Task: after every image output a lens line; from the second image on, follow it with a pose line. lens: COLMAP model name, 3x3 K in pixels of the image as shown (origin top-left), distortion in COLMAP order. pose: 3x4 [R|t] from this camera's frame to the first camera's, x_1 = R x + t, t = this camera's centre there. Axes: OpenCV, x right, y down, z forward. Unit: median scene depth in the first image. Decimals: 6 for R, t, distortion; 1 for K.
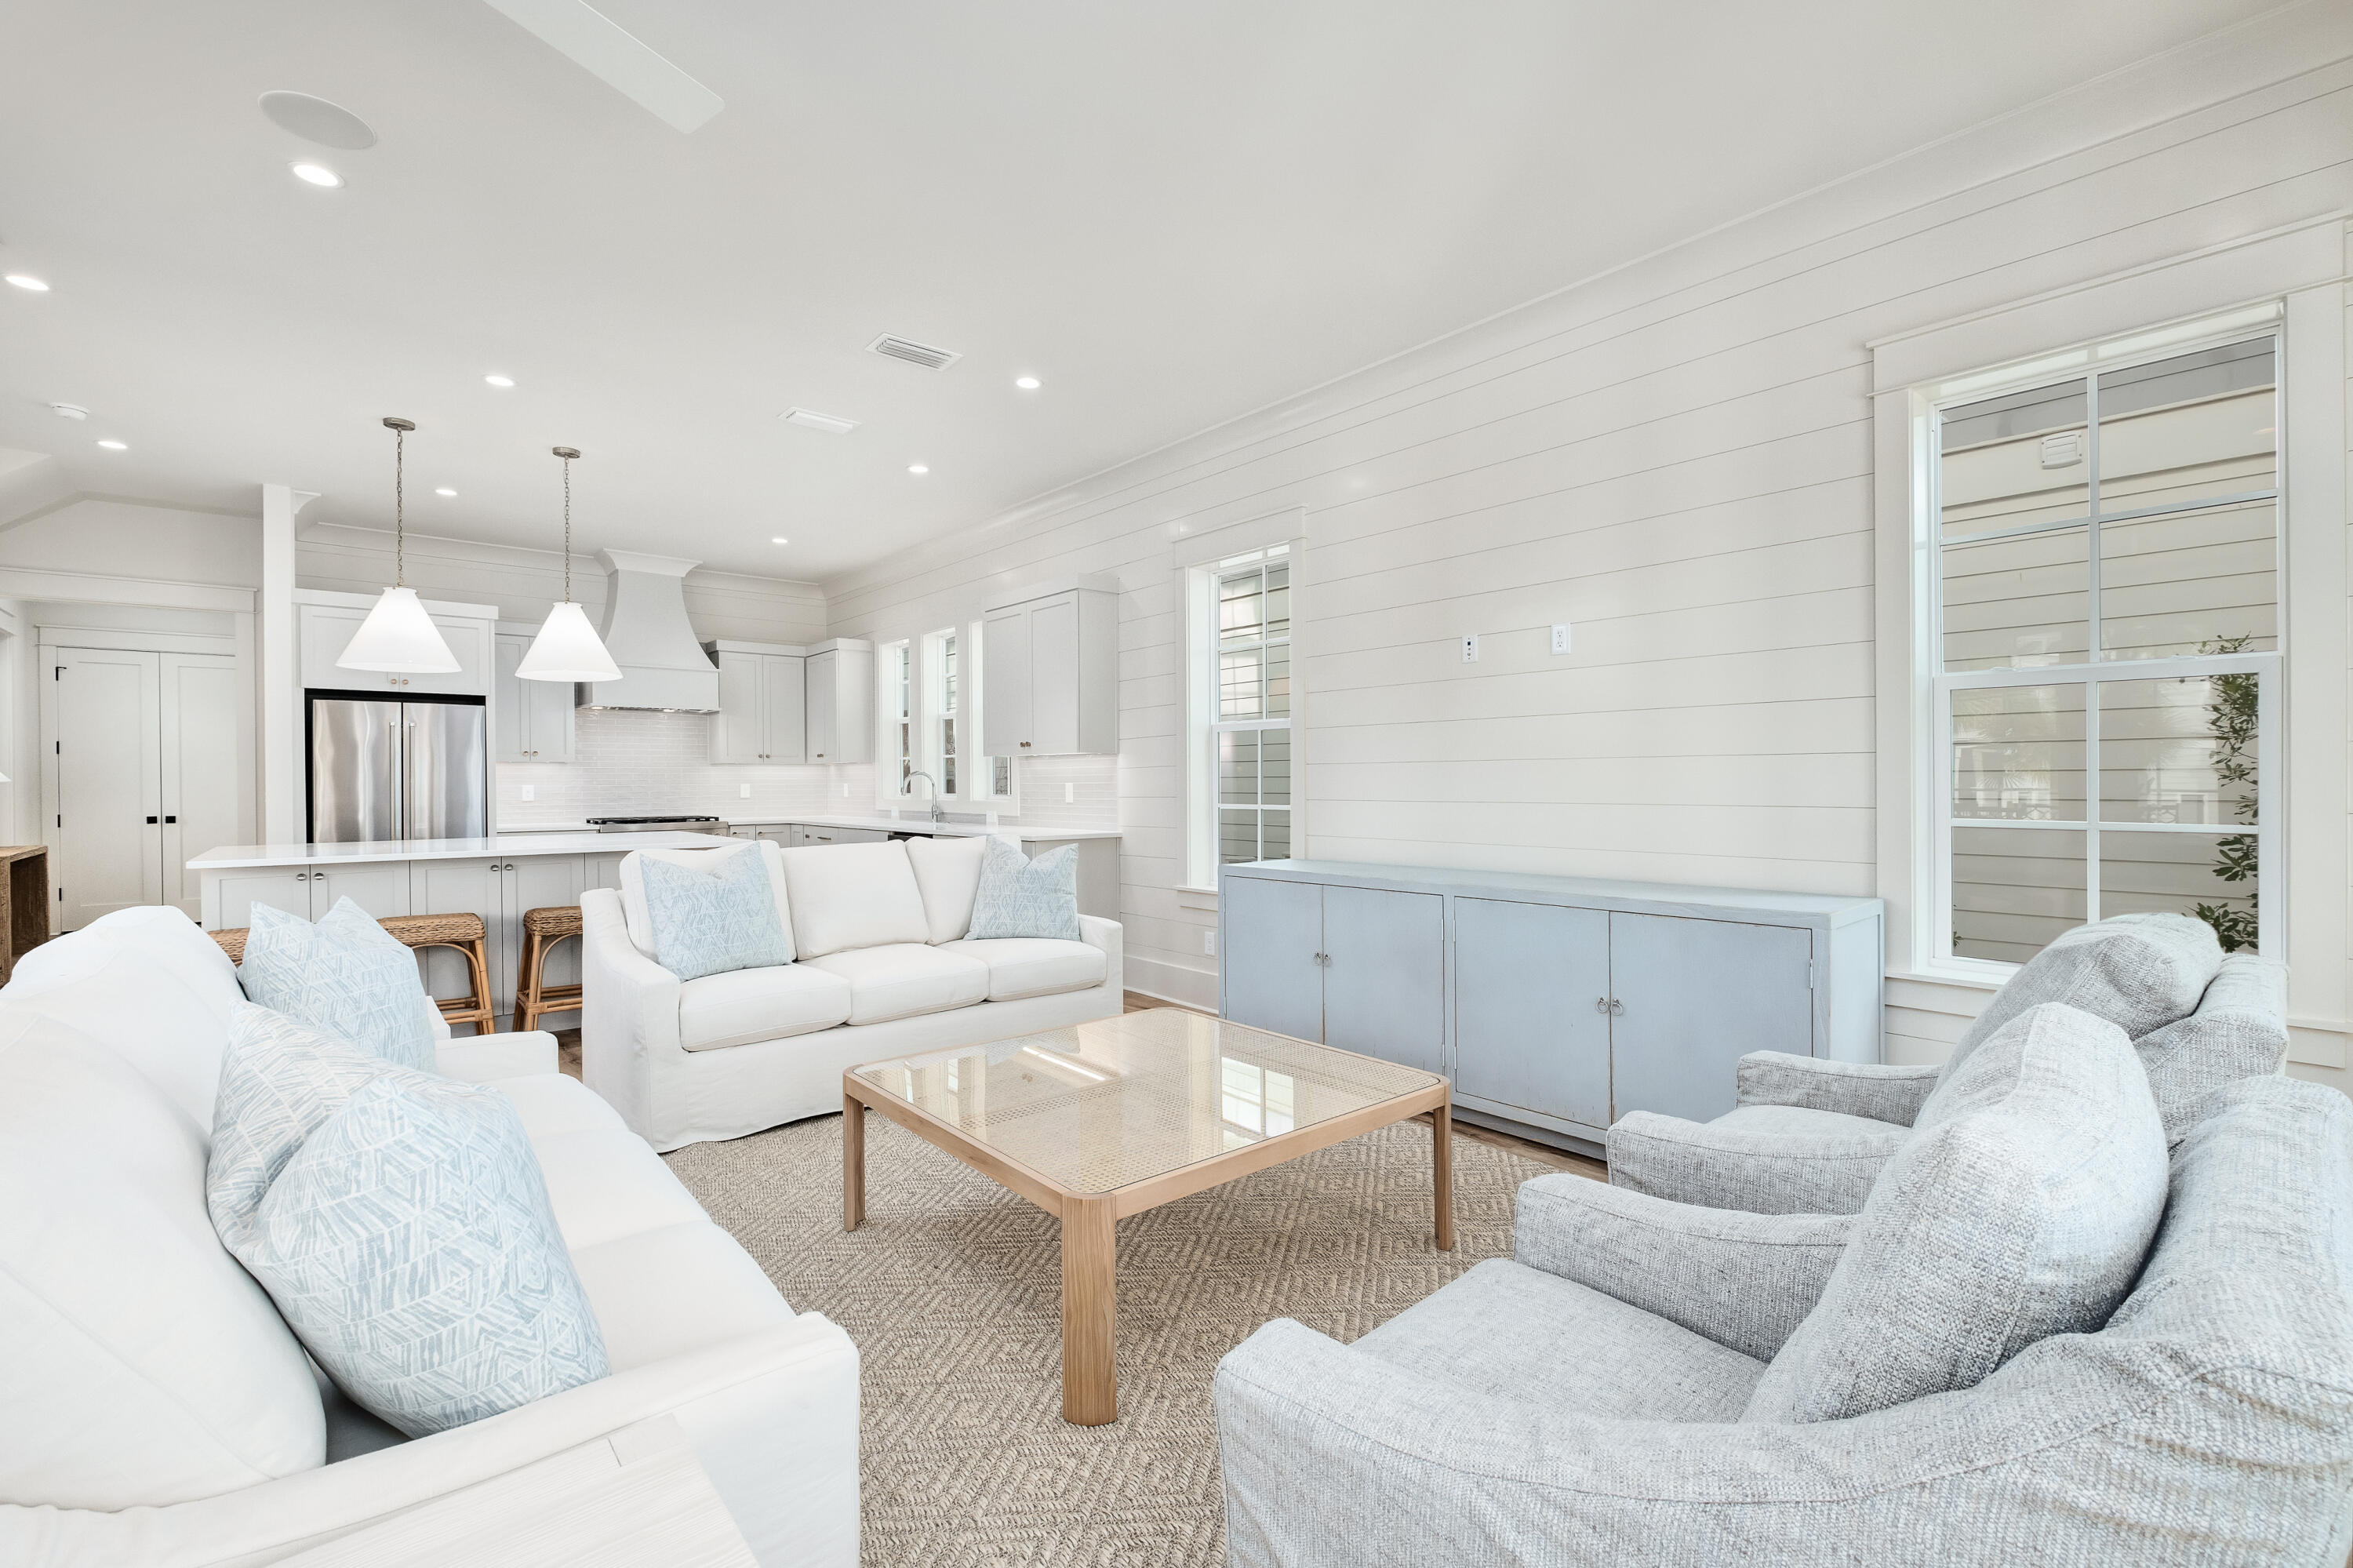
lens RADIAL K [[1021.2, 0, 1166.1], [0, 1021.2, 781.8], [0, 0, 1]] dist [0.000517, -0.003613]
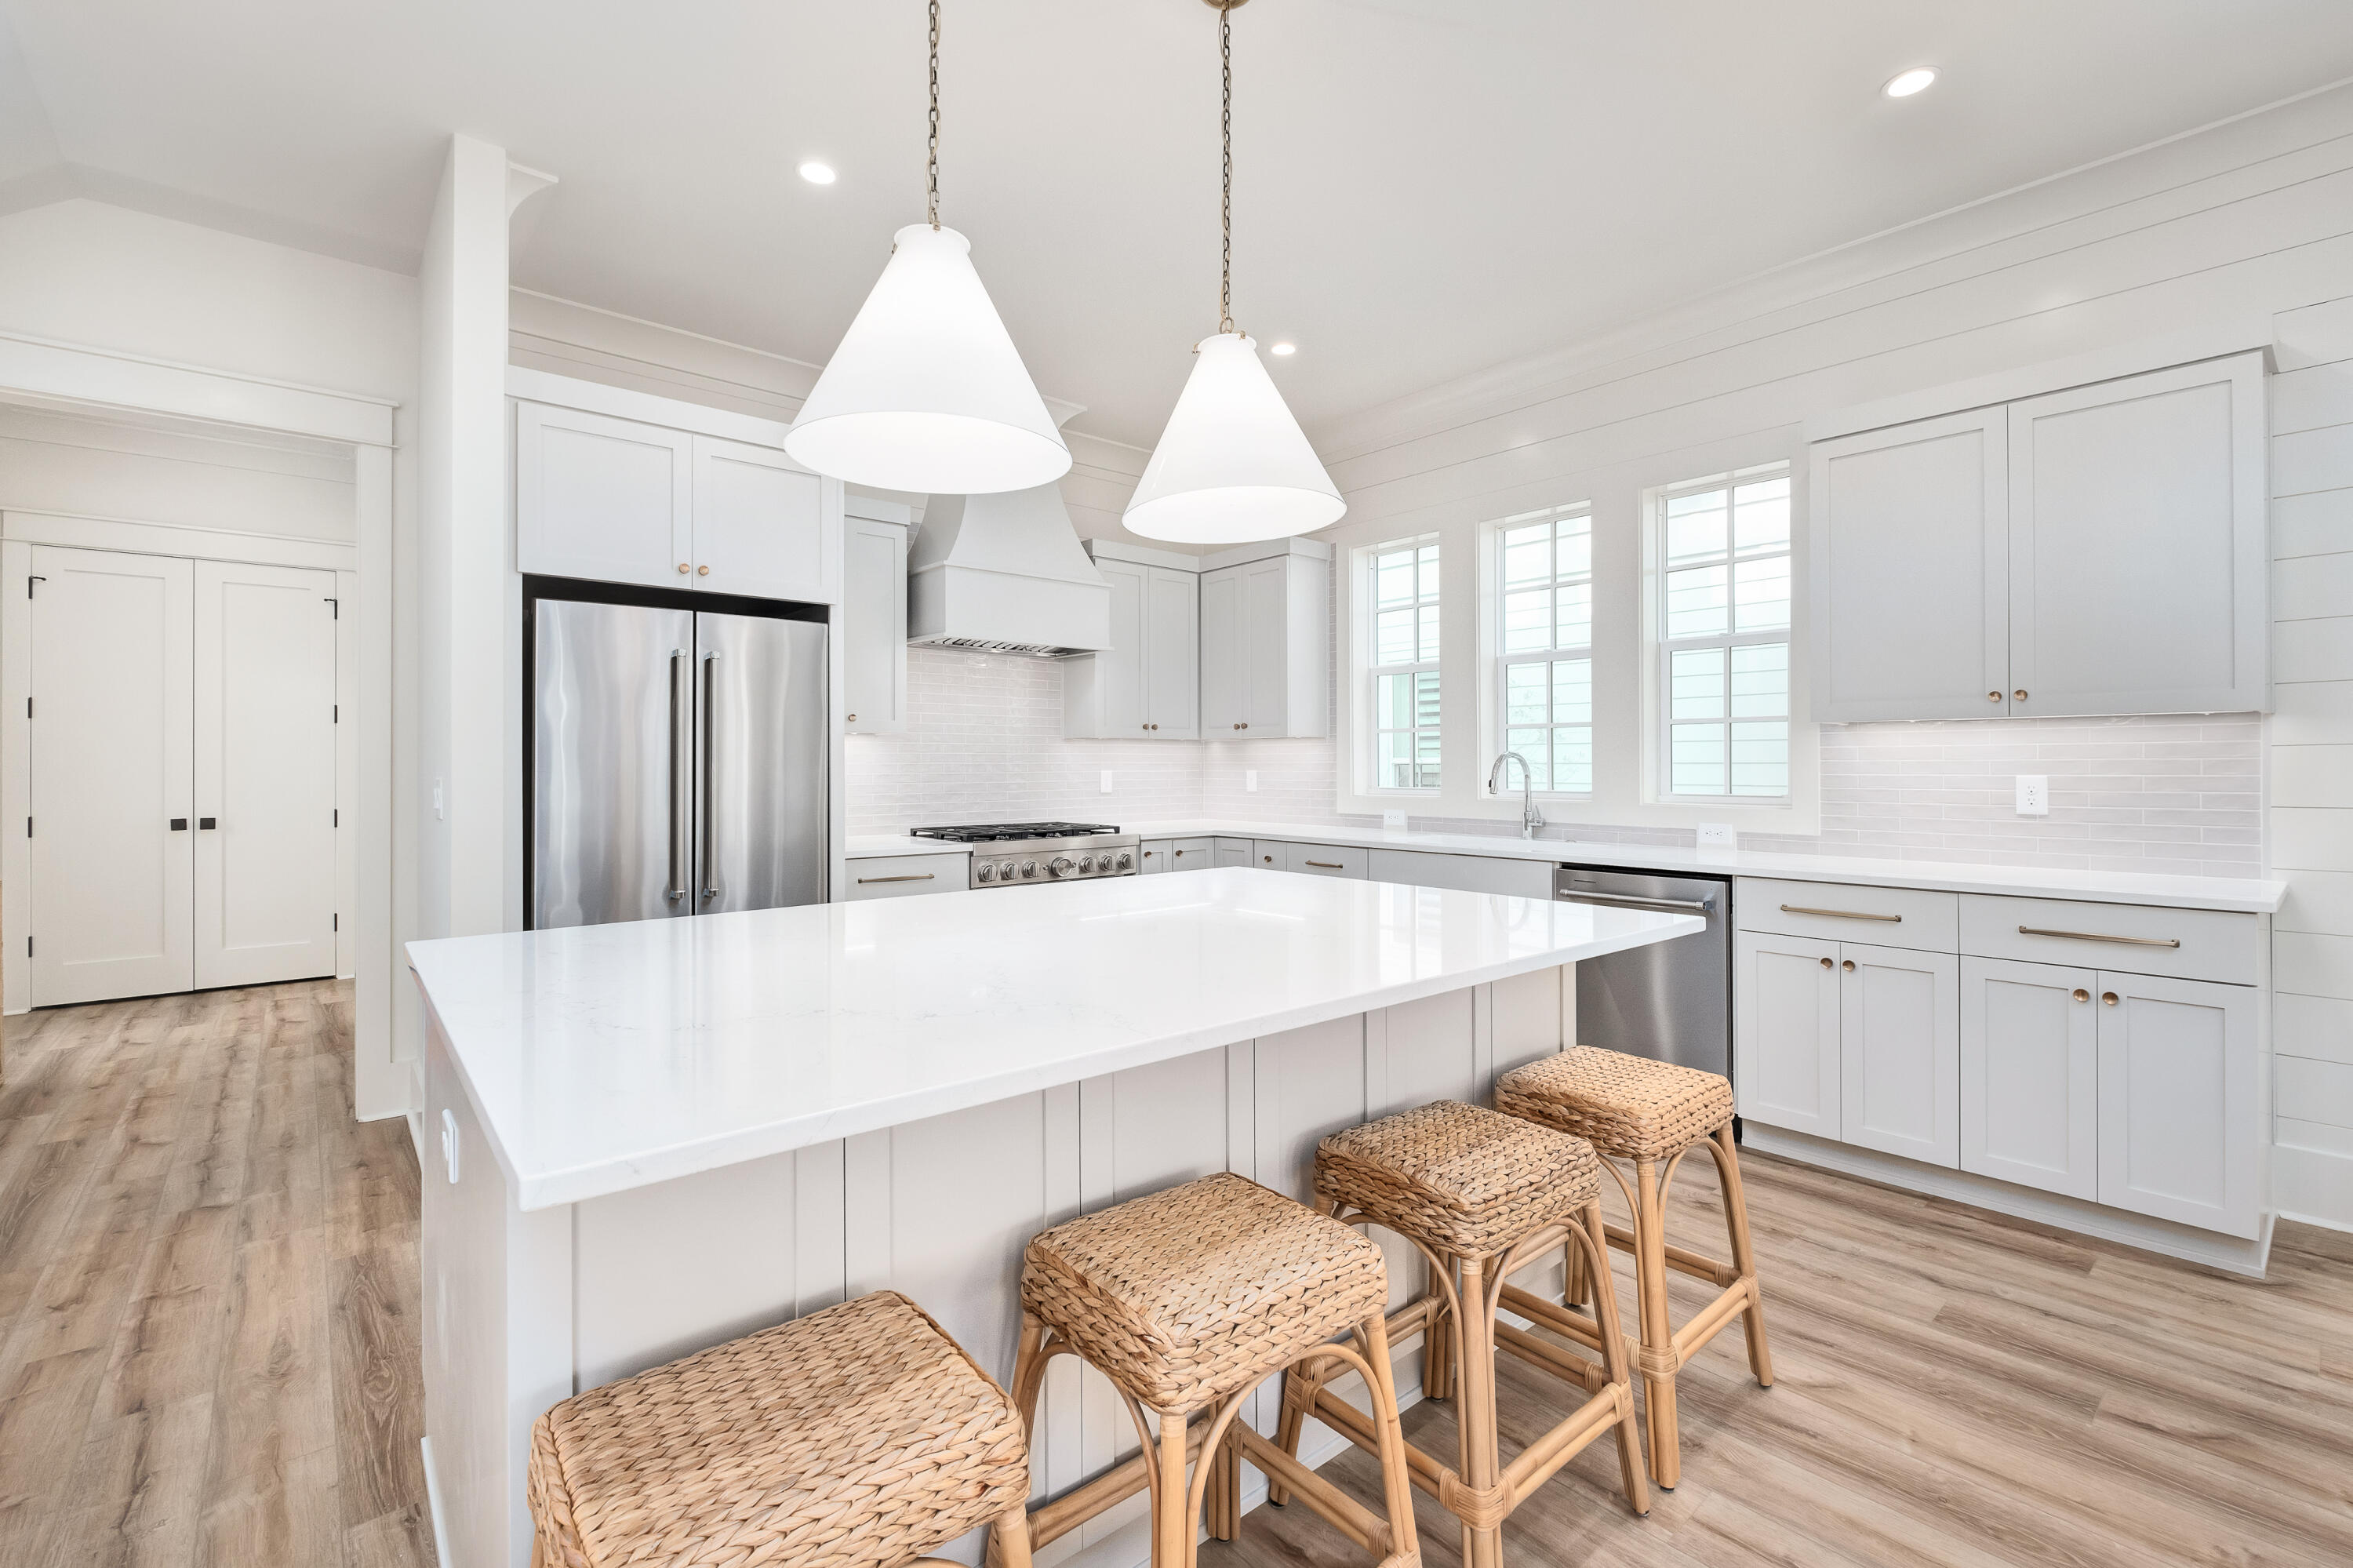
lens RADIAL K [[1021.2, 0, 1182.1], [0, 1021.2, 751.6], [0, 0, 1]] dist [0.000517, -0.003613]
pose [[0.999971, 0.003157, 0.006859, -0.675663], [-0.003063, 0.999901, -0.013701, -0.001516], [-0.006901, 0.013679, 0.999883, 0.649841]]
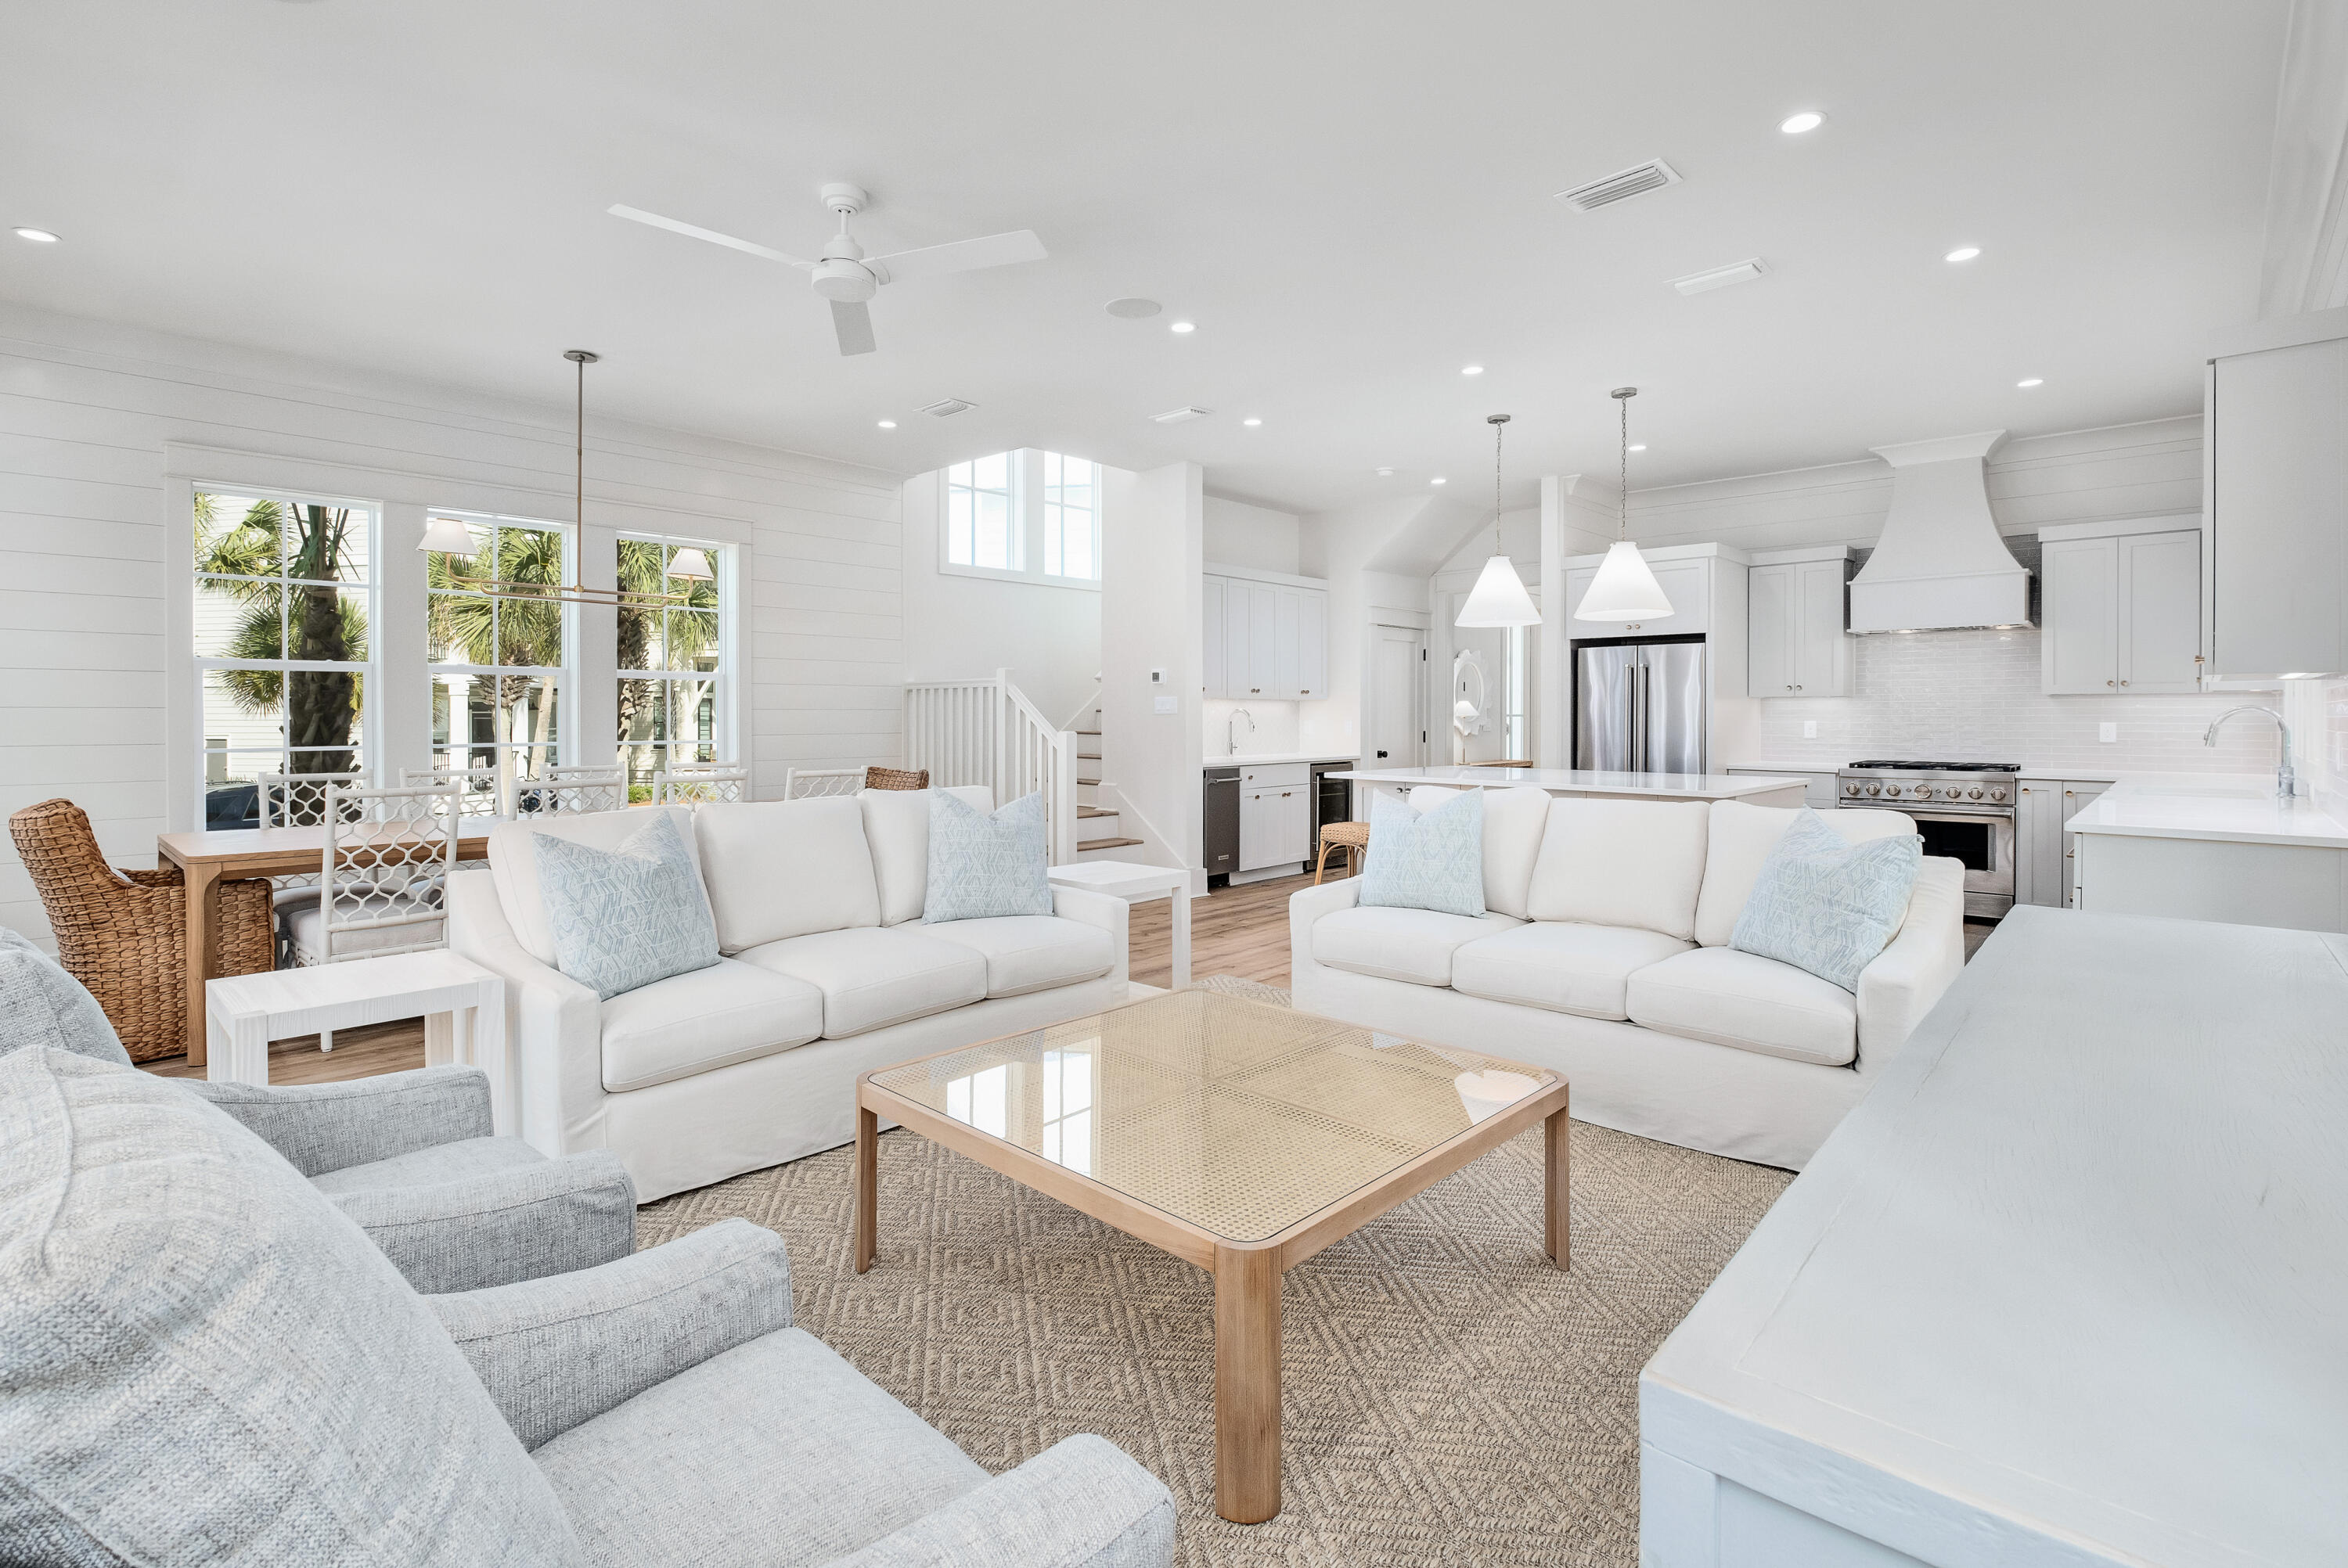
lens RADIAL K [[1077.4, 0, 1148.3], [0, 1077.4, 723.5], [0, 0, 1]] dist [-0.003965, -0.000960]
pose [[0.096616, 0.014569, -0.995215, 0.481164], [-0.000908, 0.999894, 0.014550, -0.012800], [0.995321, -0.000502, 0.096619, 0.479709]]
